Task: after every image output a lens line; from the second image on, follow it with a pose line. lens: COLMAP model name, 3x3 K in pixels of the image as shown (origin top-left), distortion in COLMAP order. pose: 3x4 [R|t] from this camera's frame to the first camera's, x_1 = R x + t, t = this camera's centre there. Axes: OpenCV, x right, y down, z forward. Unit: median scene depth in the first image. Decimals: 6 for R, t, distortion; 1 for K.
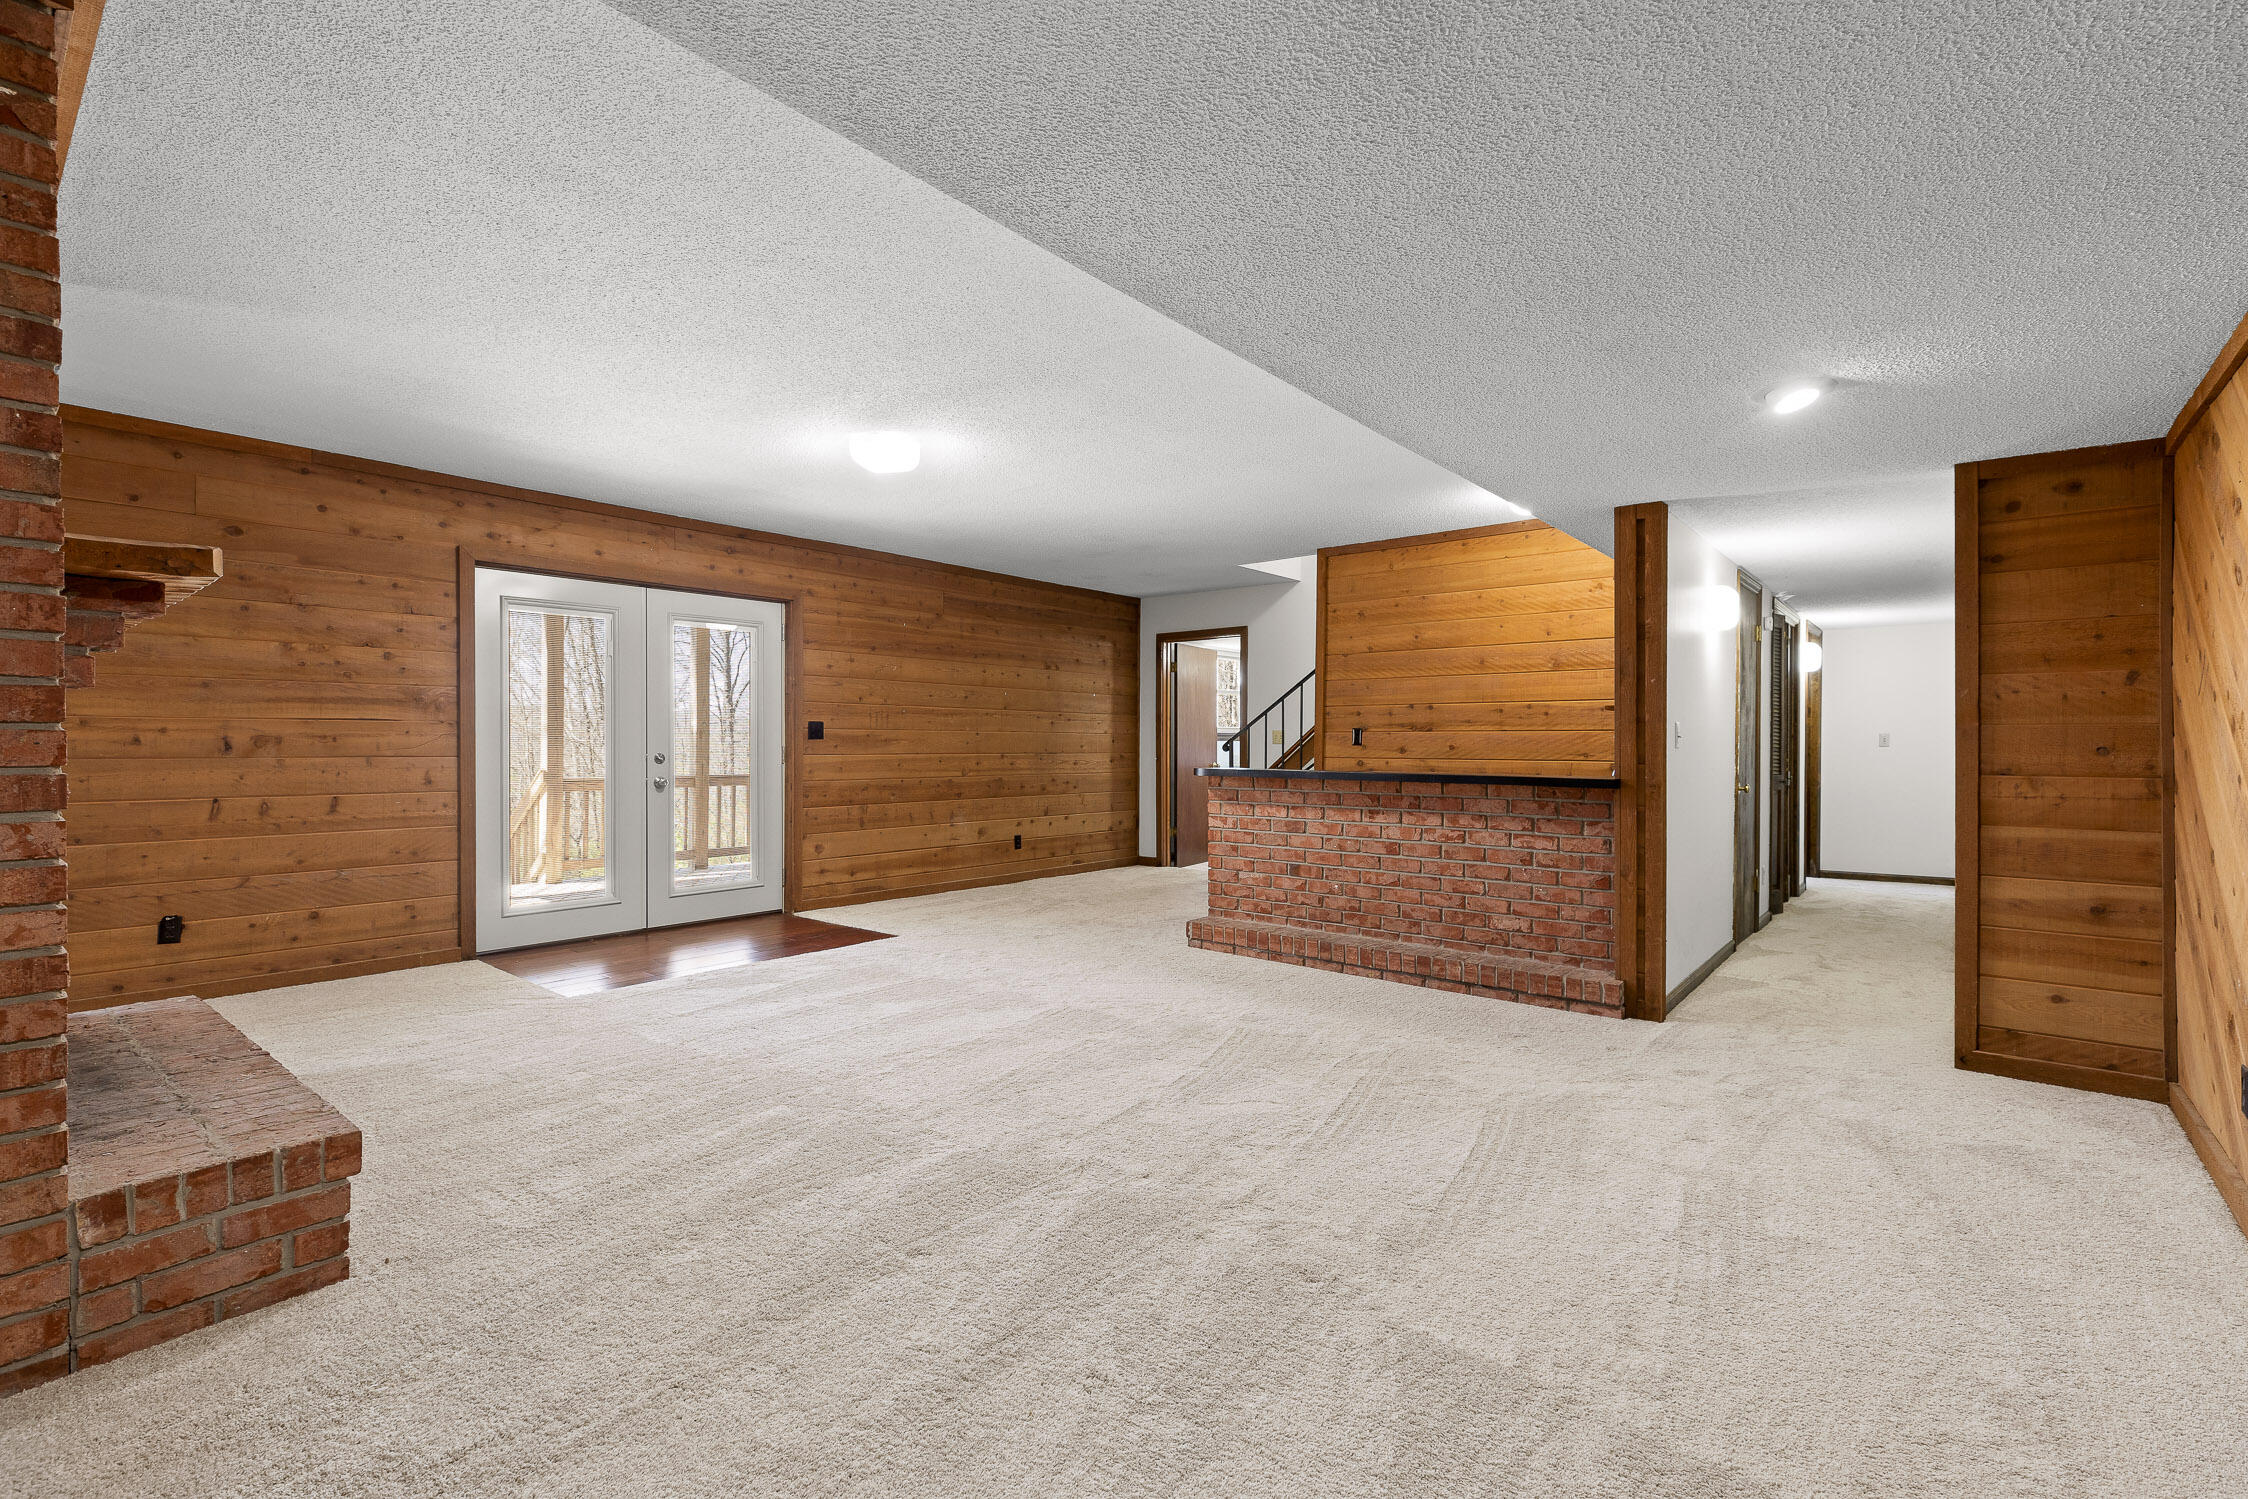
lens RADIAL K [[1021.3, 0, 1122.9], [0, 1021.3, 752.3], [0, 0, 1]] dist [0.000646, 0.001050]
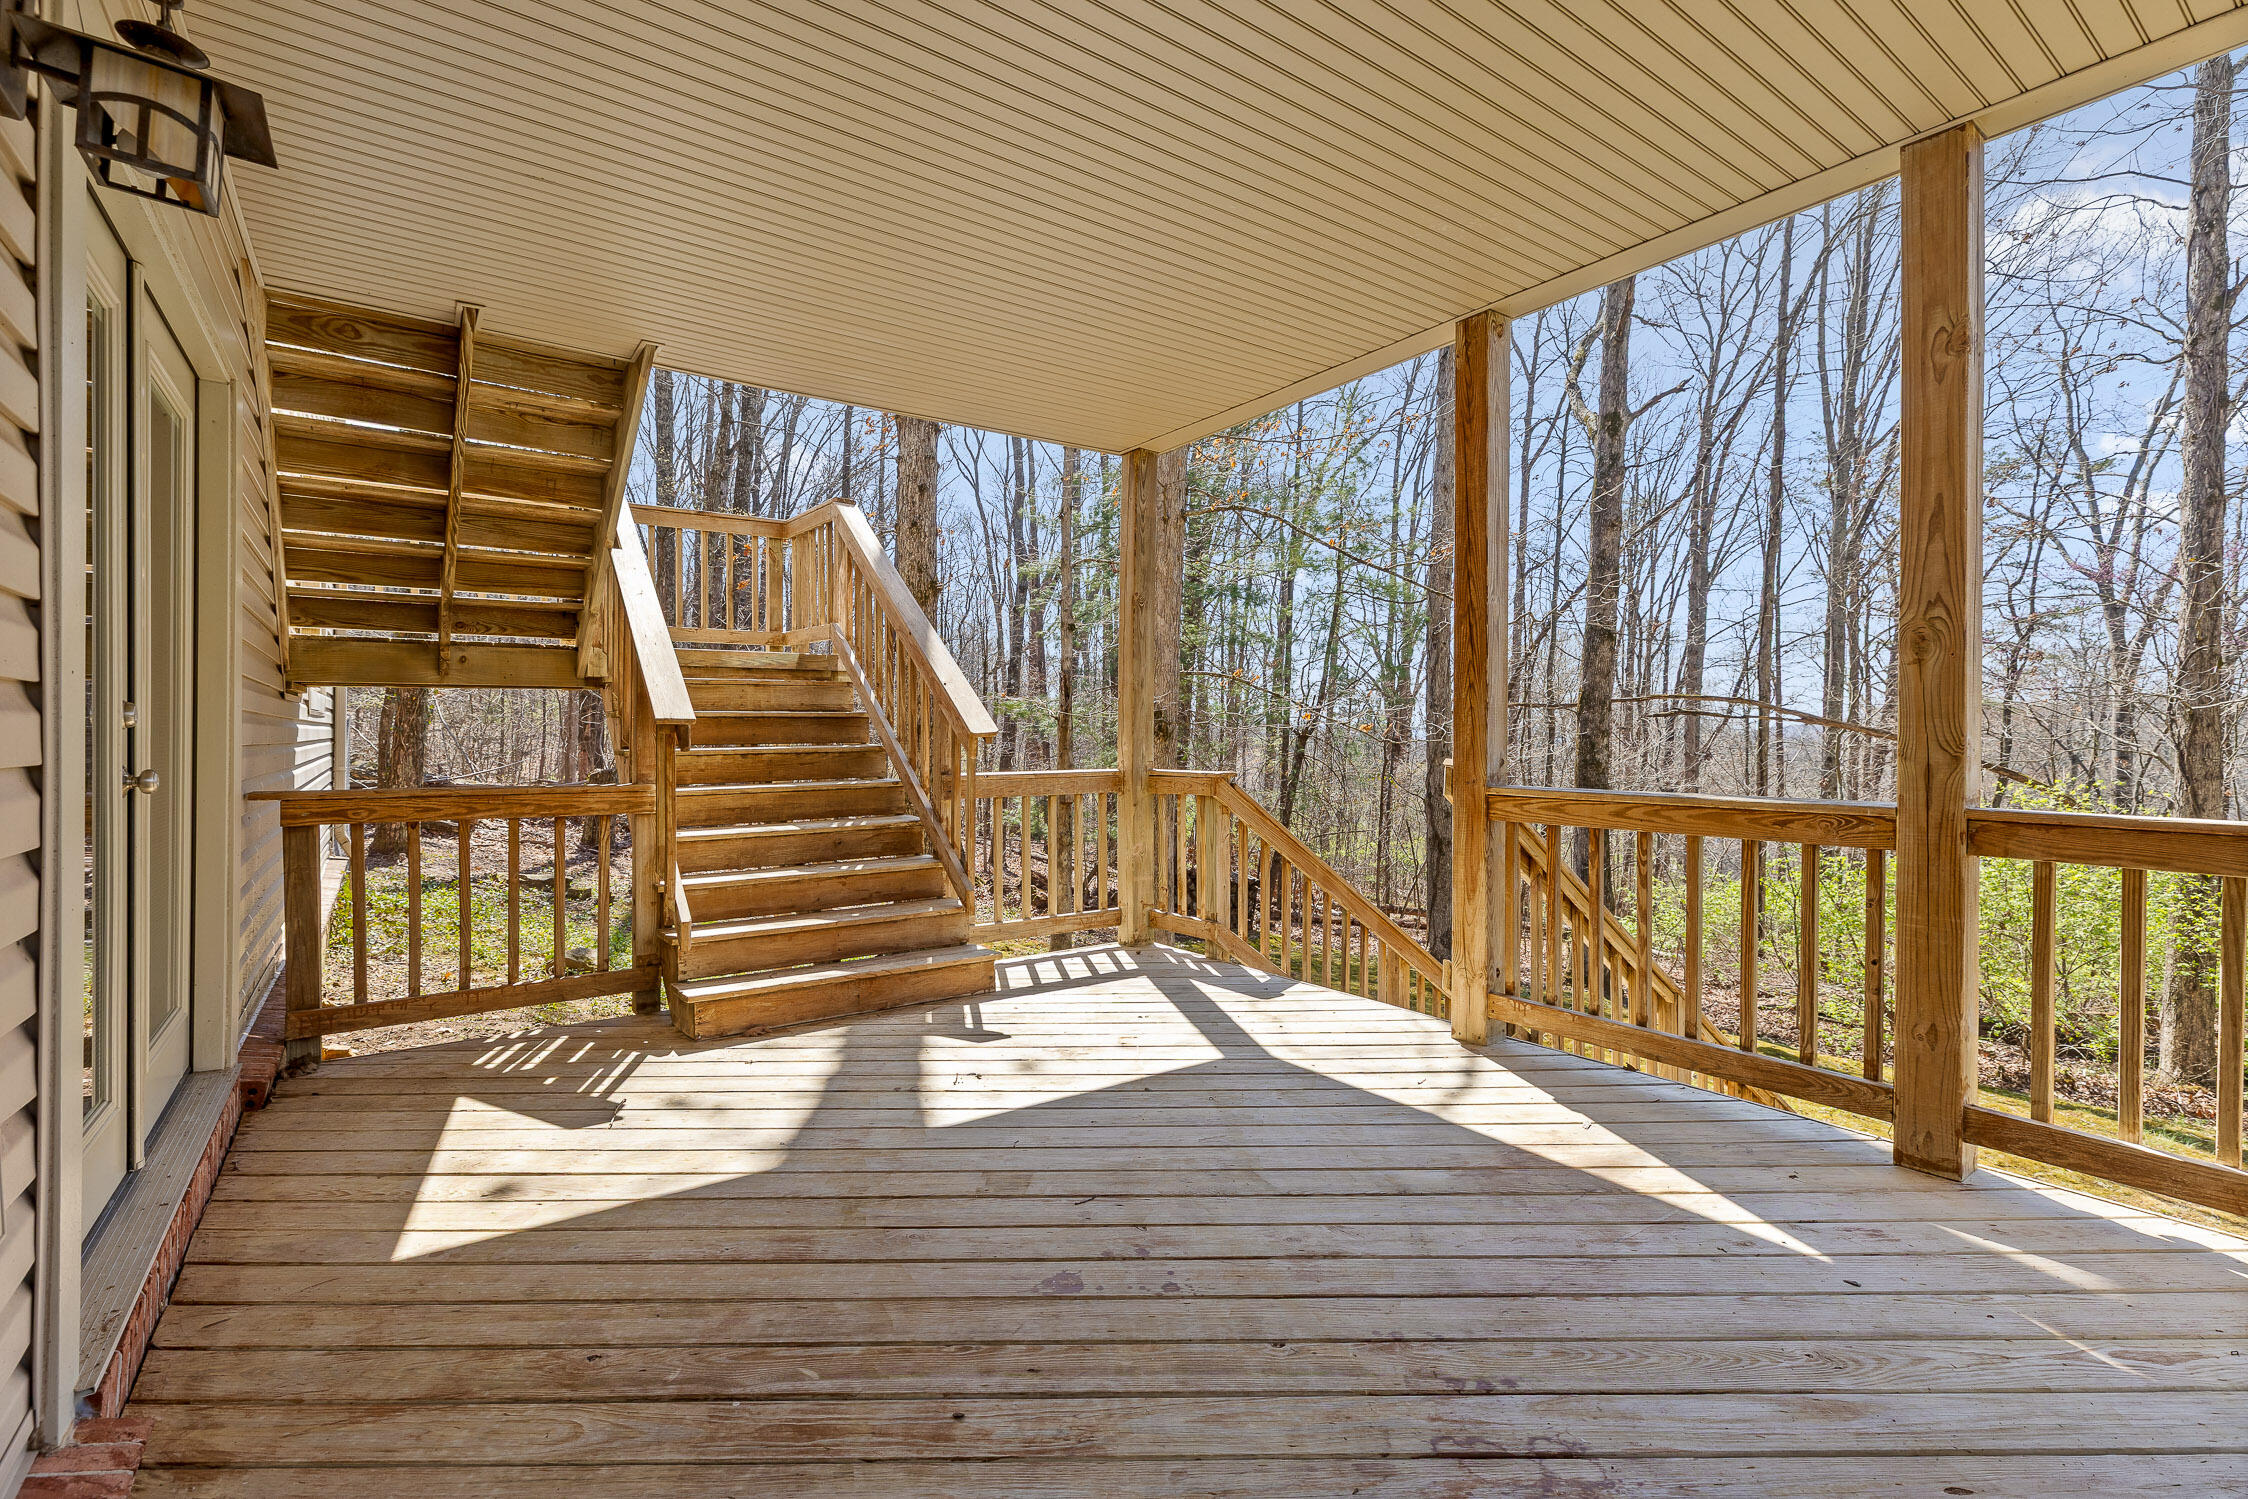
lens RADIAL K [[1021.3, 0, 1124.6], [0, 1021.3, 753.0], [0, 0, 1]] dist [0.000646, 0.001050]
pose [[-0.254650, -0.002682, -0.967030, -0.111517], [-0.002383, 0.999995, -0.002146, 0.009274], [0.967030, 0.001758, -0.254655, 0.863445]]
